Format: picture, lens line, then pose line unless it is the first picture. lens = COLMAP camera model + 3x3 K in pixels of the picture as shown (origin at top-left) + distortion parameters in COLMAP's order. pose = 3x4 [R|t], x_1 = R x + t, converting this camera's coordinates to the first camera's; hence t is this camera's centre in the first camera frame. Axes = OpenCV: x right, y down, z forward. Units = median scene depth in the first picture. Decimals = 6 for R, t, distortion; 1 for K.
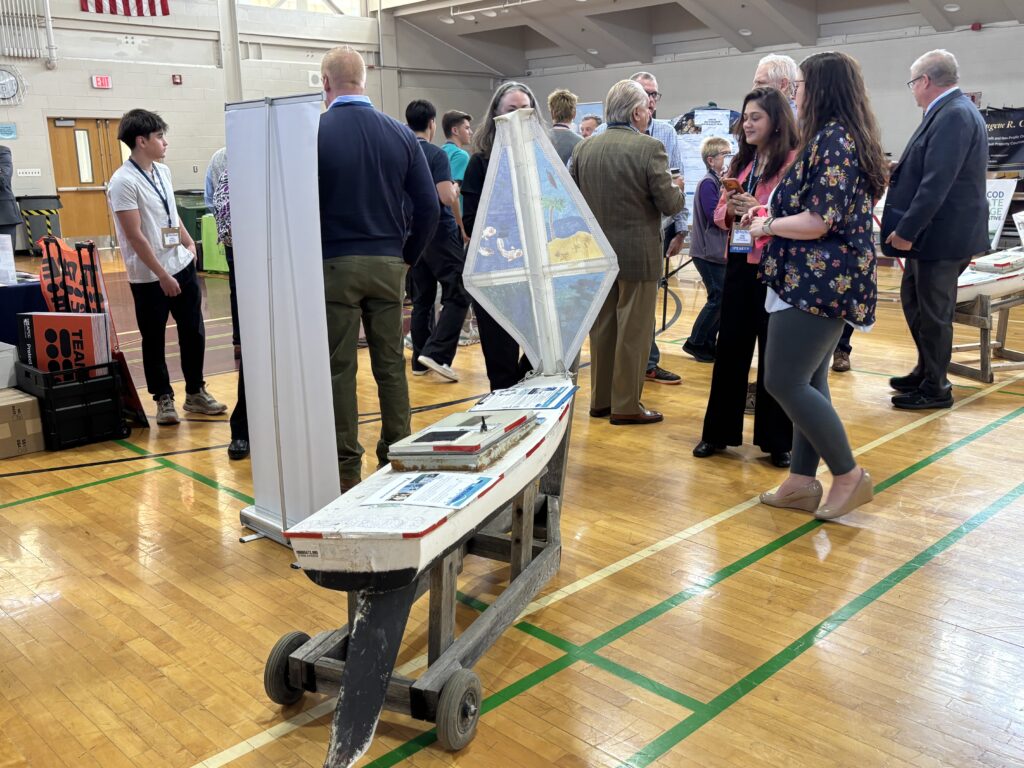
lens RADIAL K [[959.0, 0, 512.0], [0, 959.0, 384.0], [0, 0, 1]] dist [0.009500, -0.005229]
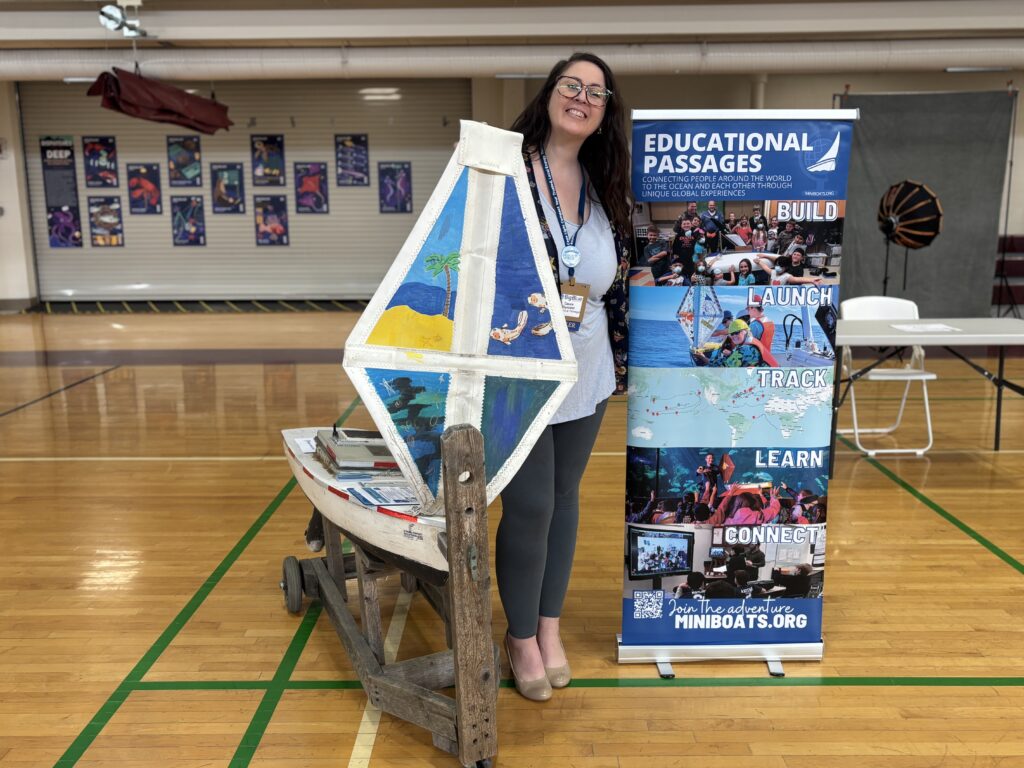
lens RADIAL K [[959.0, 0, 512.0], [0, 959.0, 384.0], [0, 0, 1]] dist [0.009500, -0.005229]
pose [[-0.707198, 0.144100, -0.692175, 0.133762], [-0.142553, 0.929842, 0.339225, -0.095637], [0.692496, 0.338570, -0.637040, 0.414689]]
